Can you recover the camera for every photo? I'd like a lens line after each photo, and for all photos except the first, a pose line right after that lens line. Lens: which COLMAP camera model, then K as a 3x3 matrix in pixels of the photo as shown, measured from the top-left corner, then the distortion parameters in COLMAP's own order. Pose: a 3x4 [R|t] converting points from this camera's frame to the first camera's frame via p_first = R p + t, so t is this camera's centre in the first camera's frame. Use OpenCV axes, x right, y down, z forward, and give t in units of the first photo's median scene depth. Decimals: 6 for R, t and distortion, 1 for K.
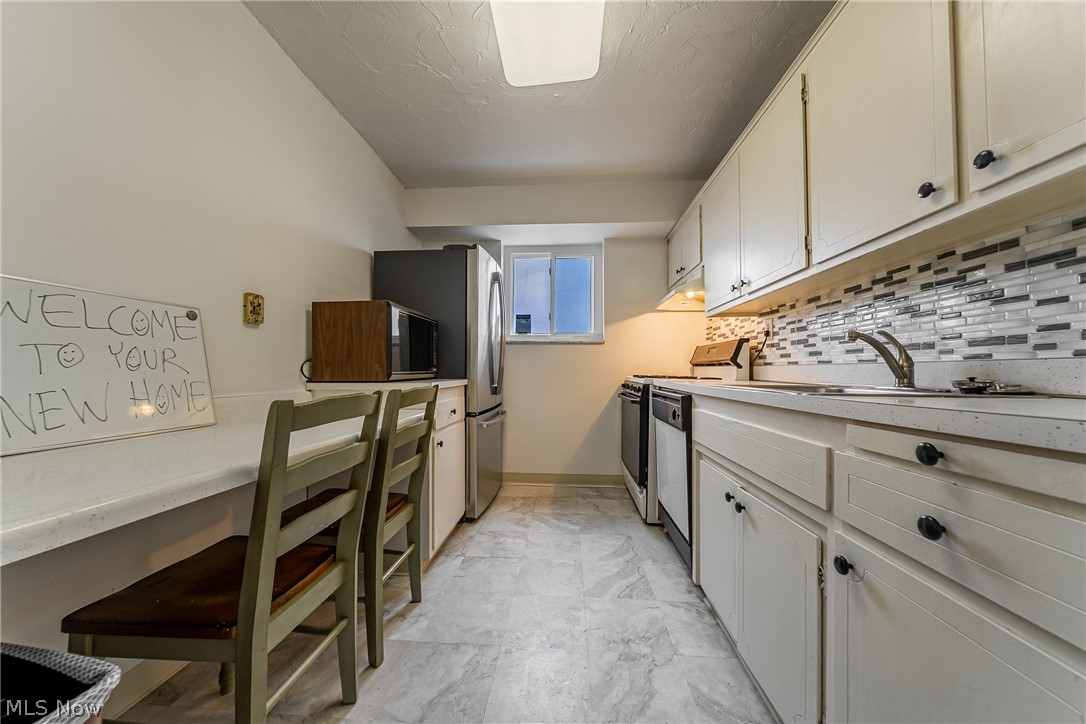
lens RADIAL K [[375.1, 0, 544.9], [0, 375.1, 366.4], [0, 0, 1]] dist [0.000788, -0.000374]
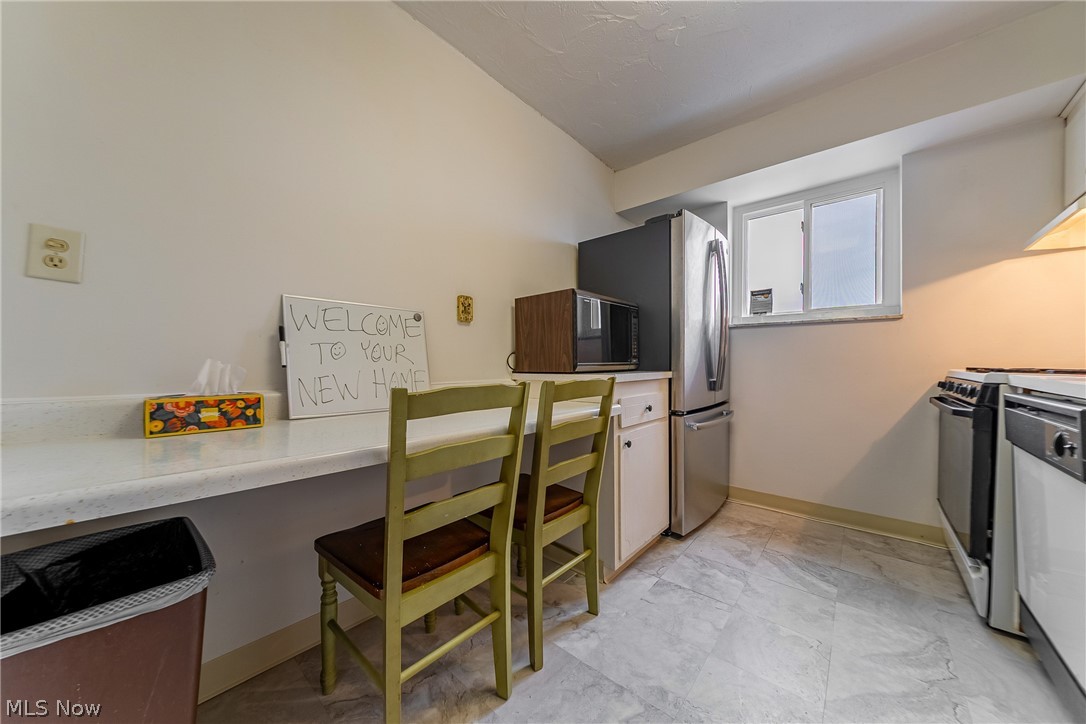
lens RADIAL K [[375.1, 0, 540.0], [0, 375.1, 366.6], [0, 0, 1]] dist [0.000788, -0.000374]
pose [[0.794771, 0.002090, -0.606905, 0.092427], [0.010128, 0.999809, 0.016706, 0.007074], [0.606824, -0.019425, 0.794599, 0.173138]]
